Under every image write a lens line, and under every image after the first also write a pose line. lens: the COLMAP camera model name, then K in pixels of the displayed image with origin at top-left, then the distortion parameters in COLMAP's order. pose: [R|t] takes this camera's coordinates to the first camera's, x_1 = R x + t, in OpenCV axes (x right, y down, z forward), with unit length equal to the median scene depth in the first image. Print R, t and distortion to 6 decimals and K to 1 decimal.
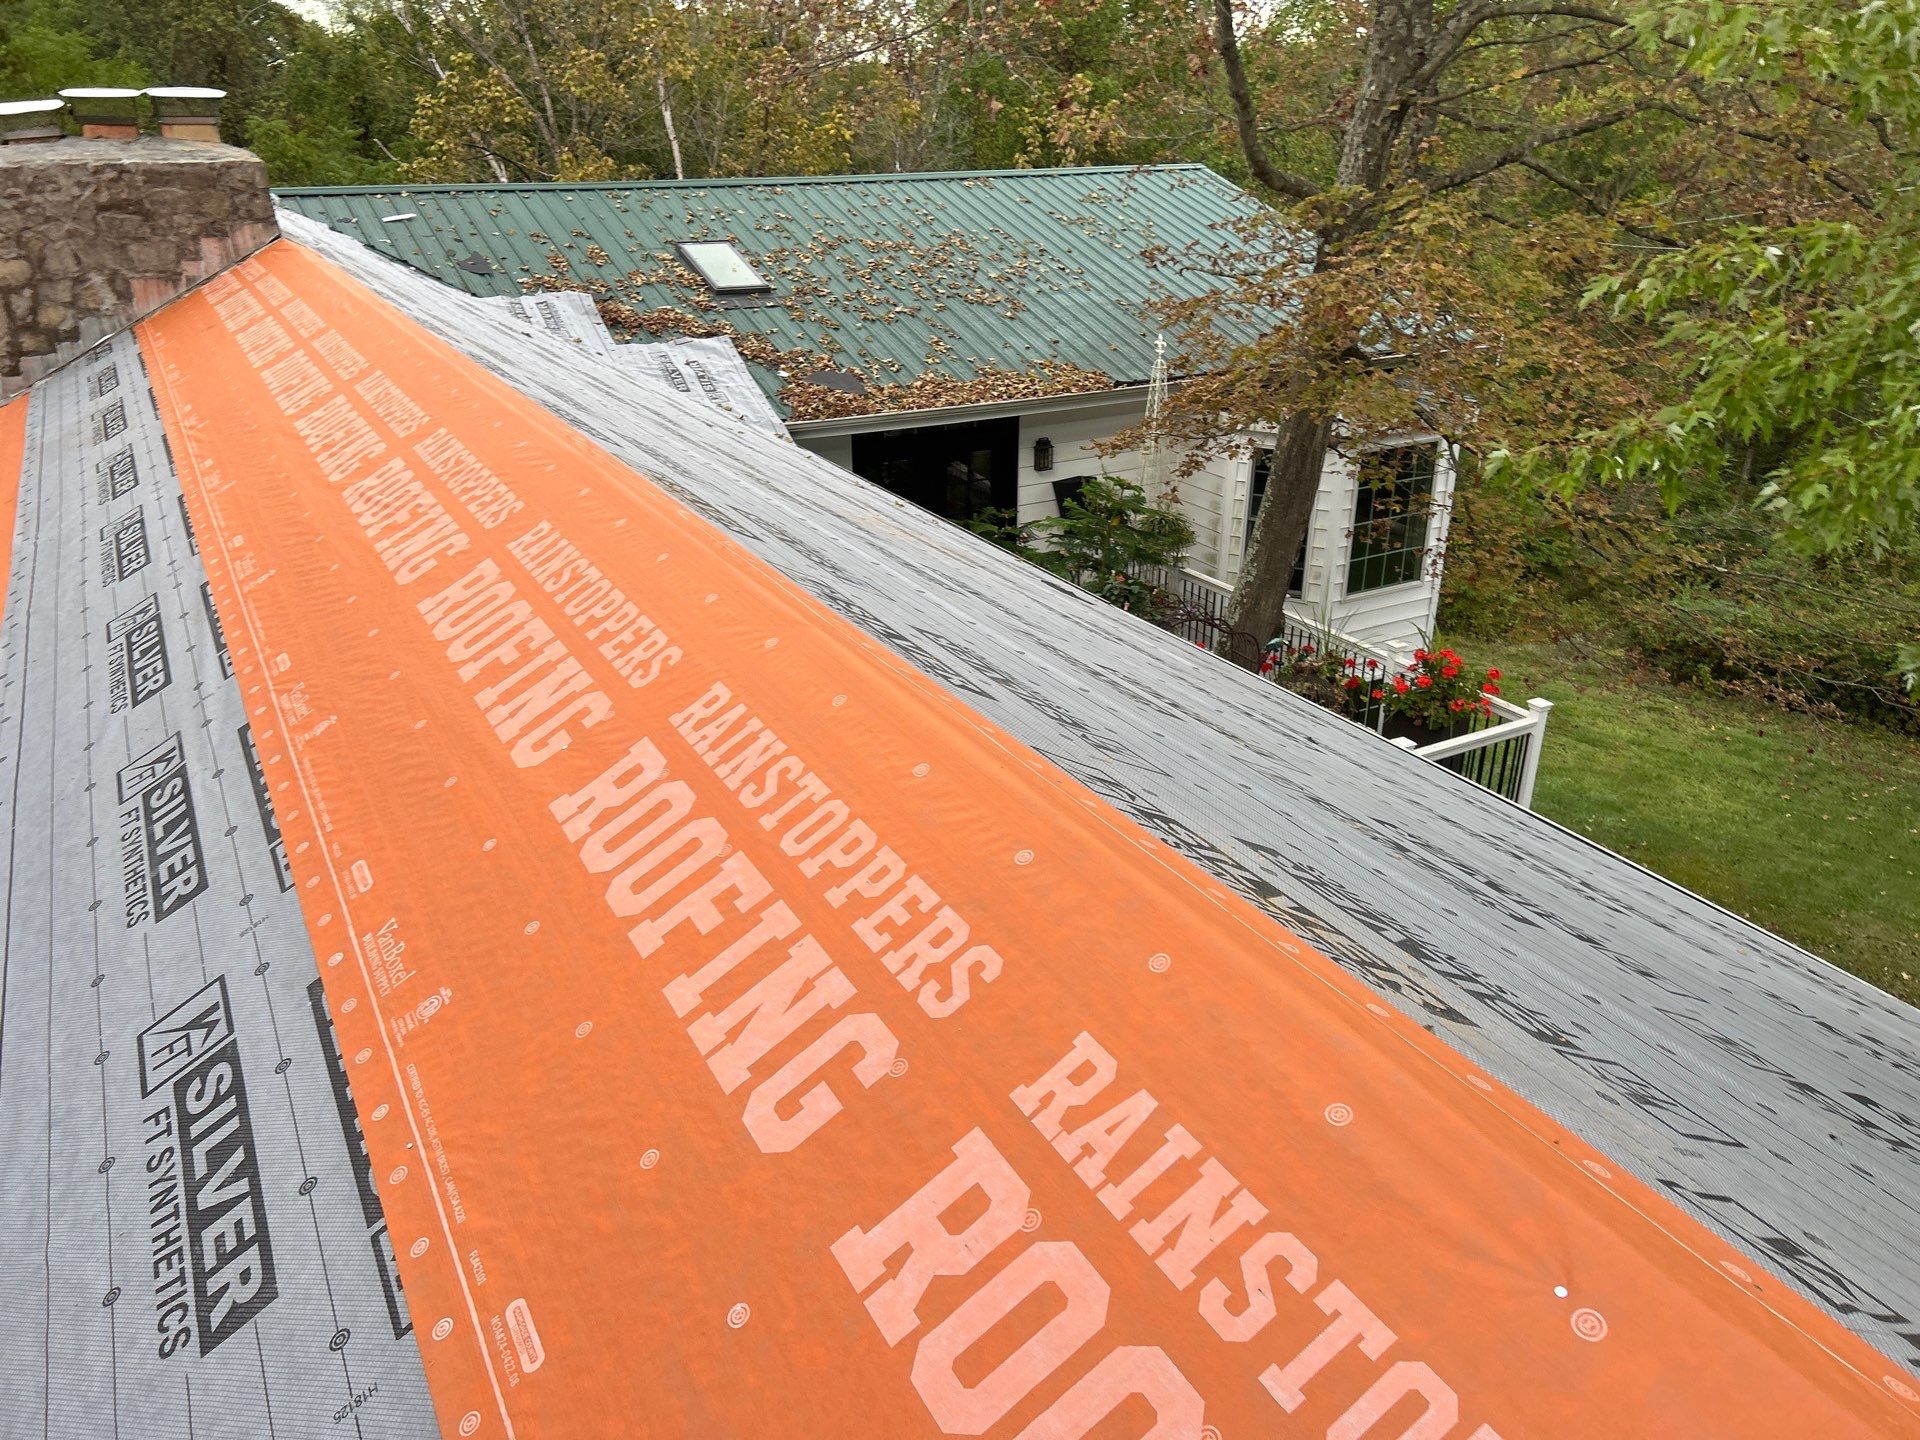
lens RADIAL K [[1413.8, 0, 958.1], [0, 1413.8, 719.6], [0, 0, 1]] dist [0.052555, -0.062422]
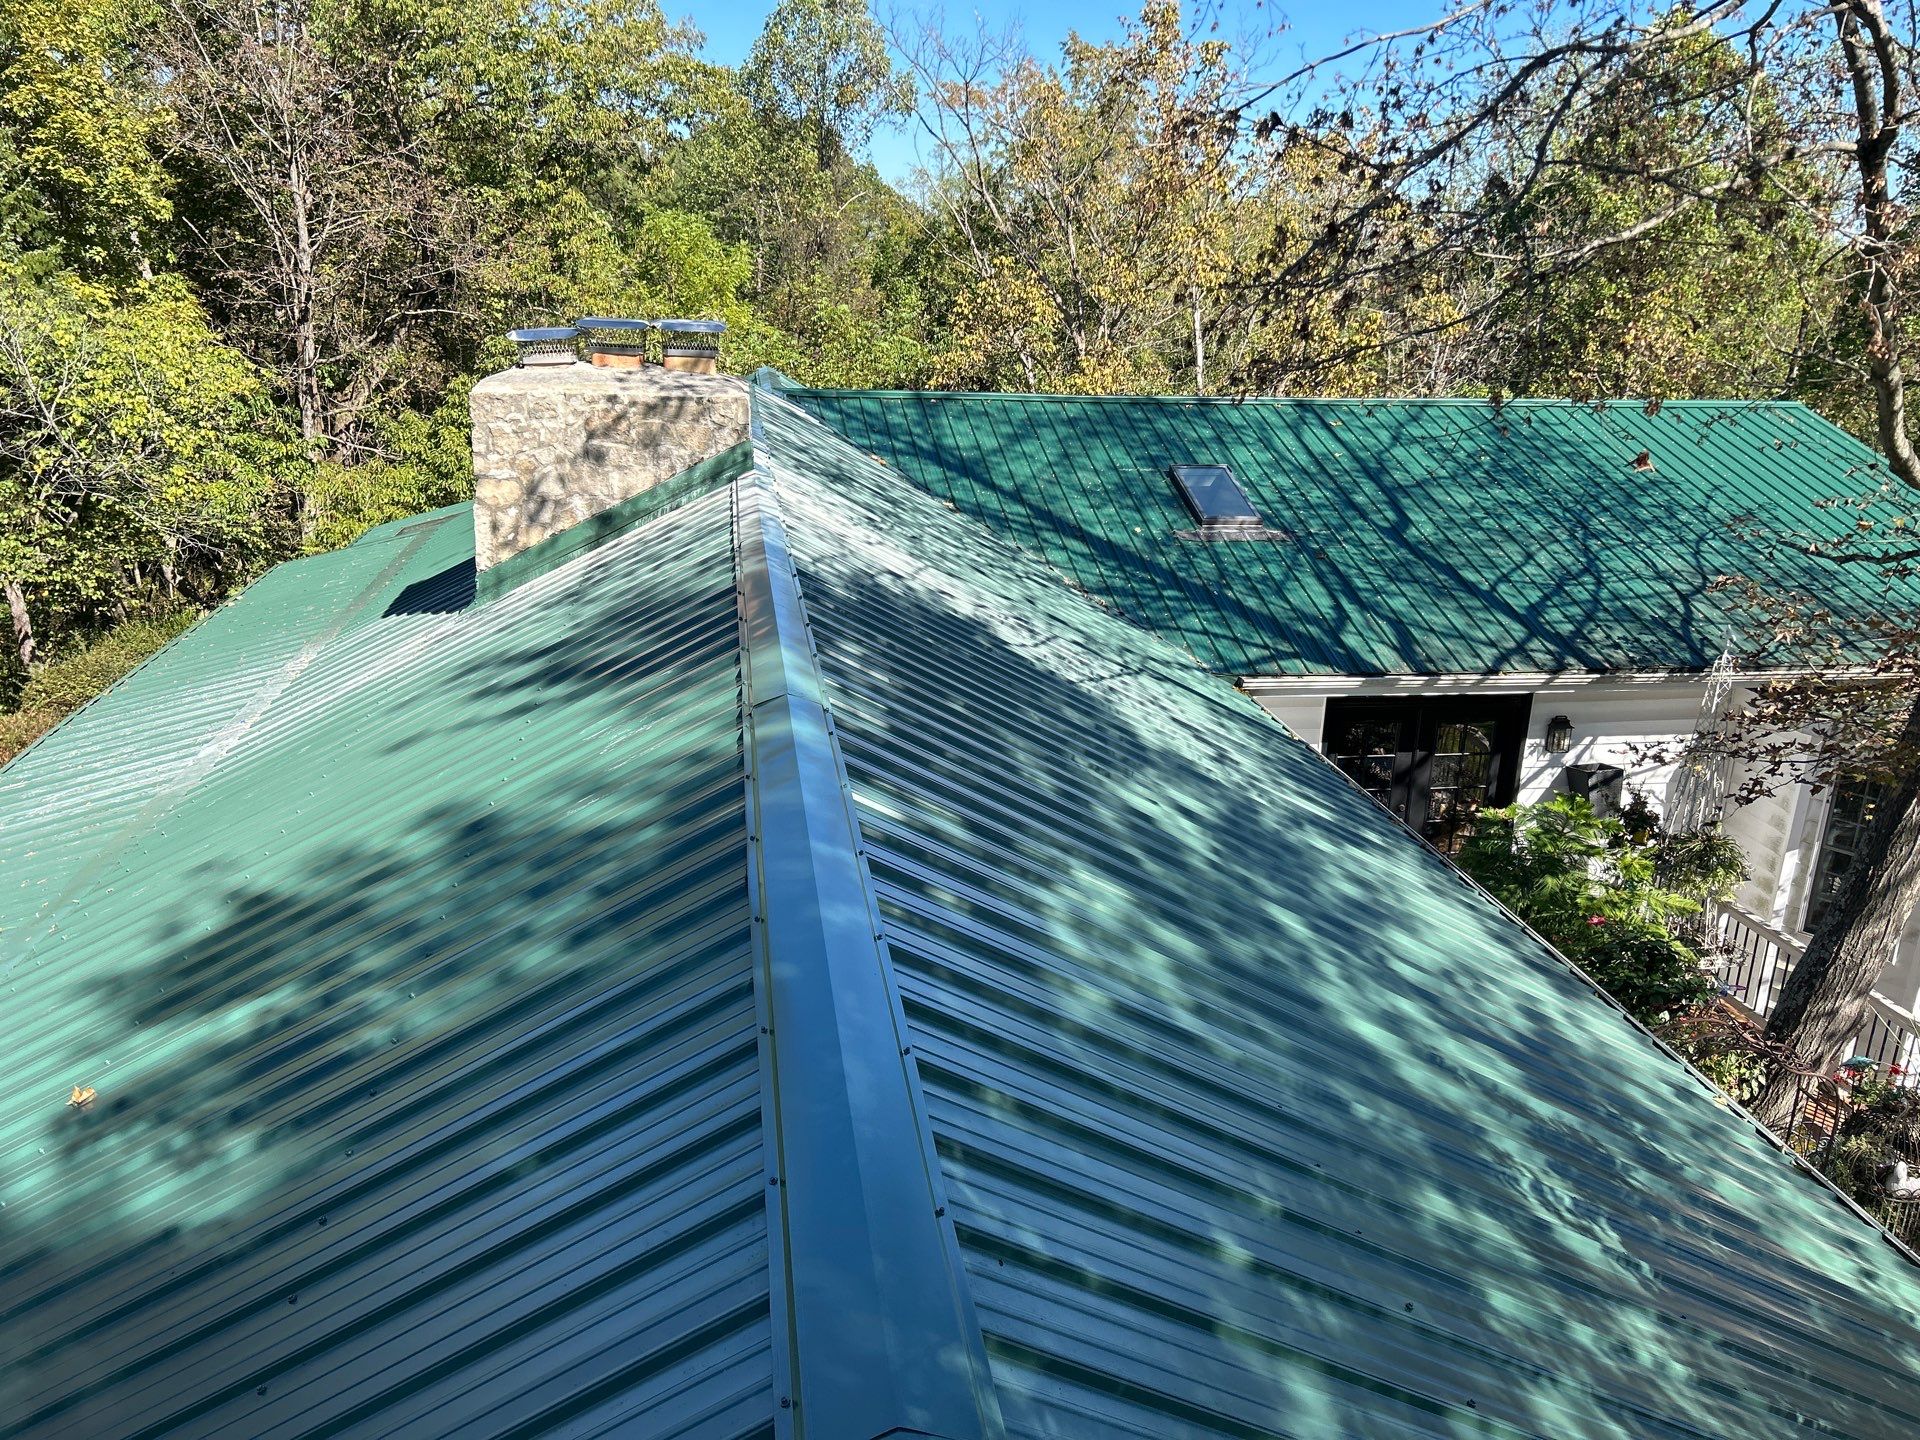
lens RADIAL K [[1413.8, 0, 979.5], [0, 1413.8, 729.5], [0, 0, 1]] dist [0.052555, -0.062422]
pose [[0.942066, 0.131229, -0.308693, -0.004498], [-0.161678, 0.983981, -0.075108, -0.126249], [0.293892, 0.120666, 0.948192, 0.158104]]
